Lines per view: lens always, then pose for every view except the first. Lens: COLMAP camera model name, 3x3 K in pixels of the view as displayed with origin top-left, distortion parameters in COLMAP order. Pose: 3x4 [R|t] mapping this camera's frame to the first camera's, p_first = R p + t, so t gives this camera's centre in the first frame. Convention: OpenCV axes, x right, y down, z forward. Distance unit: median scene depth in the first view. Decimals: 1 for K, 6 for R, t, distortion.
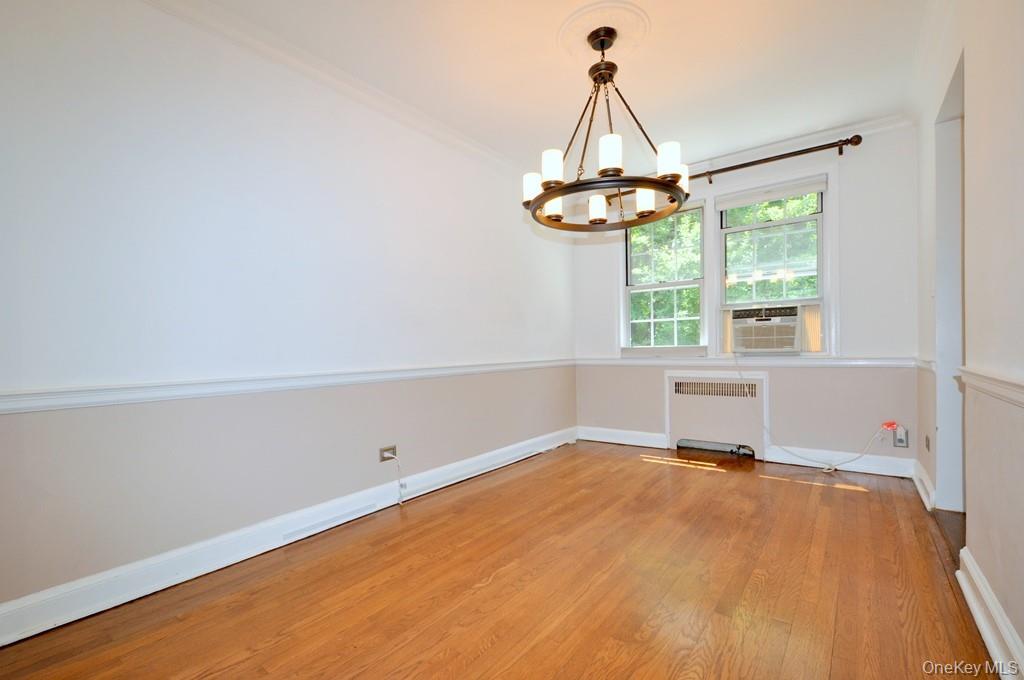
lens RADIAL K [[449.9, 0, 506.3], [0, 449.9, 349.7], [0, 0, 1]] dist [0.001896, -0.000841]
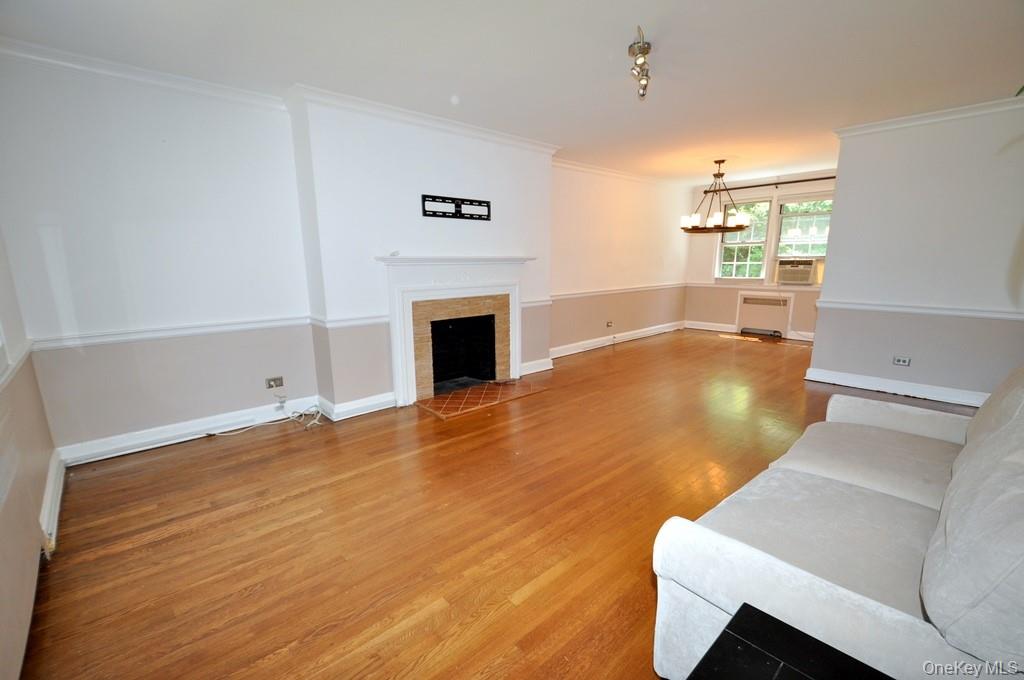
lens RADIAL K [[449.9, 0, 506.3], [0, 449.9, 349.7], [0, 0, 1]] dist [0.001896, -0.000841]
pose [[0.984316, 0.043920, -0.170860, -0.295663], [-0.009029, 0.979787, 0.199841, -0.088960], [0.176184, -0.195164, 0.964816, -1.127813]]
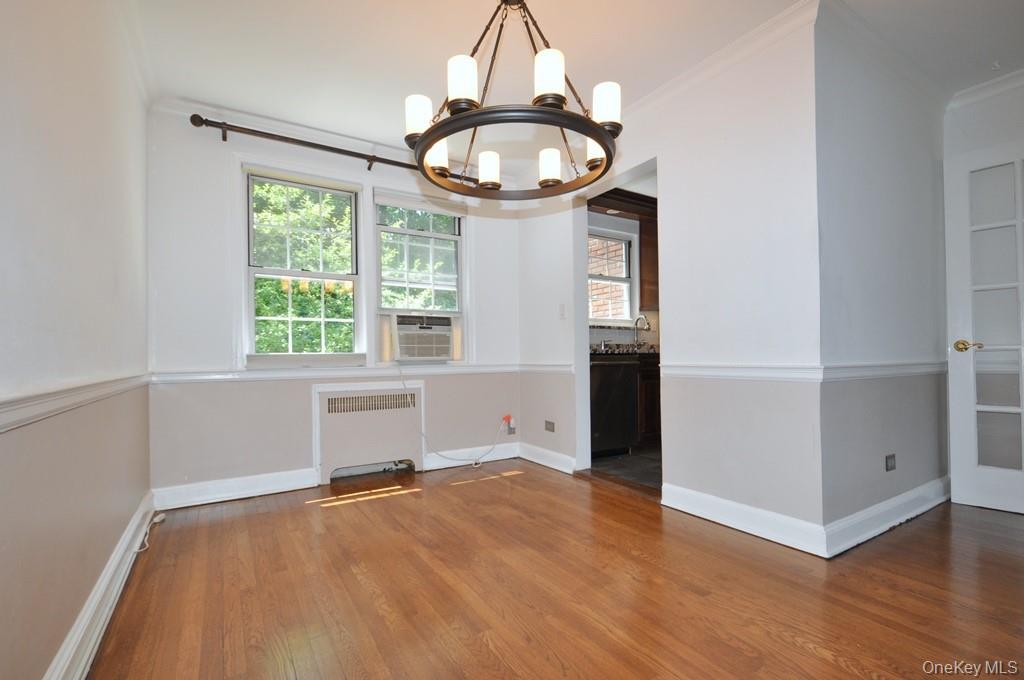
lens RADIAL K [[483.2, 0, 510.9], [0, 483.2, 355.4], [0, 0, 1]] dist [-0.000430, -0.000705]
pose [[0.328748, 0.012181, 0.944339, -0.359712], [0.002827, 0.999900, -0.013882, 0.009302], [-0.944414, 0.007233, 0.328680, 0.463784]]
